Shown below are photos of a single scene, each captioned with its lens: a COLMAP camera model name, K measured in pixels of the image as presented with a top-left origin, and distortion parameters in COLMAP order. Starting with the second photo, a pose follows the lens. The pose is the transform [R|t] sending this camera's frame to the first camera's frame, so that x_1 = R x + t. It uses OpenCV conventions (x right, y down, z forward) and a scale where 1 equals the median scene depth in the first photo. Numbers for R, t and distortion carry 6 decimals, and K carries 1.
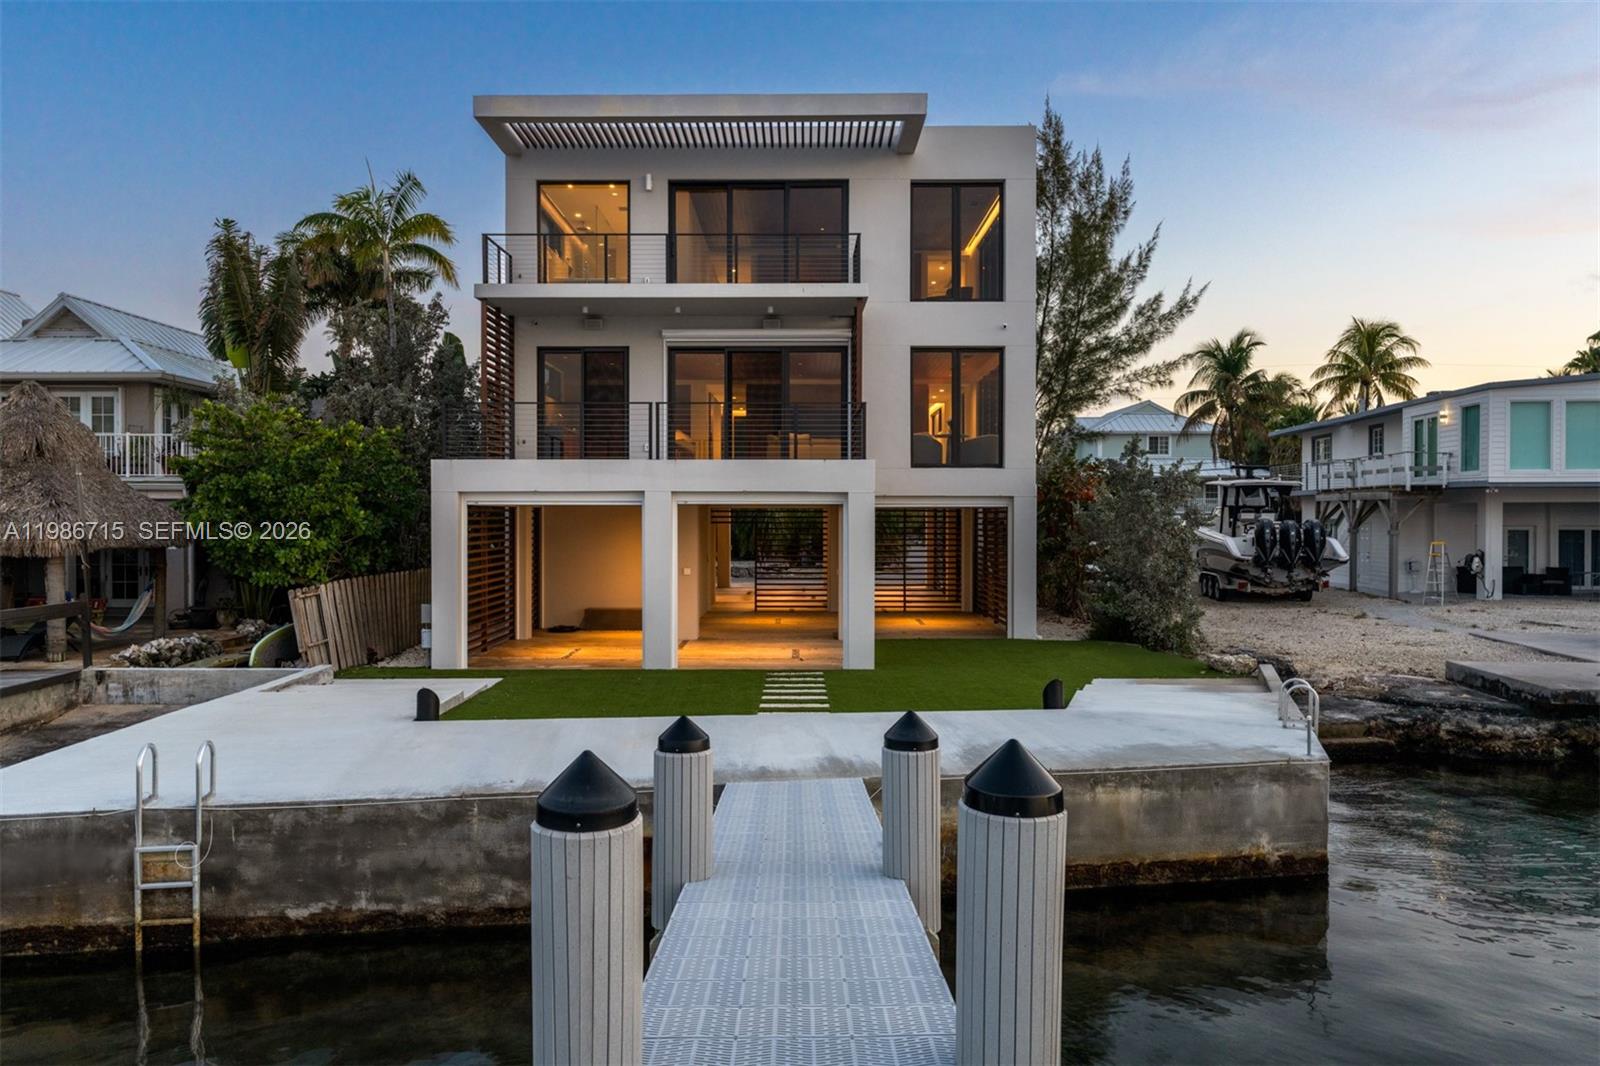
lens RADIAL K [[1090.1, 0, 800.0], [0, 1090.1, 533.0], [0, 0, 1]] dist [0.000768, -0.000350]
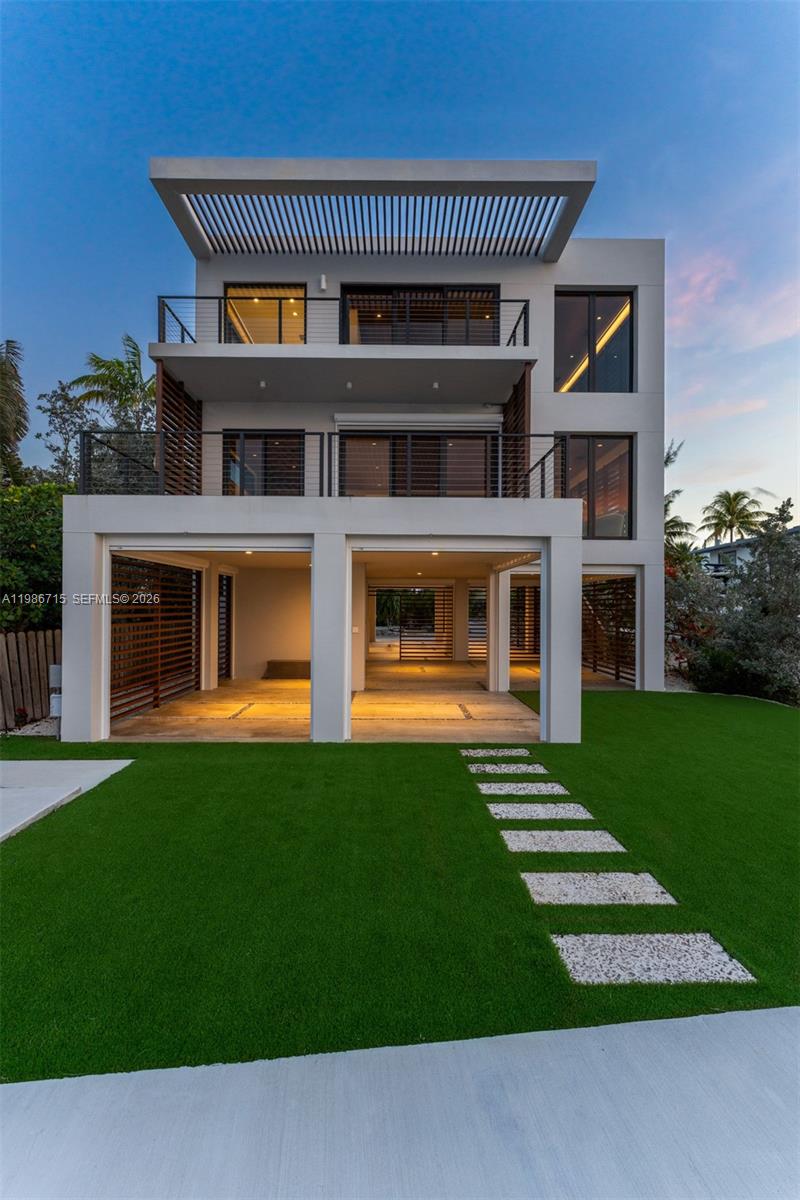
lens RADIAL K [[484.8, 0, 396.5], [0, 484.8, 604.1], [0, 0, 1]] dist [0.004304, 0.000137]
pose [[0.999947, 0.004838, 0.009141, -0.065862], [-0.004623, 0.999715, -0.023404, 0.020563], [-0.009252, 0.023361, 0.999684, 0.503713]]
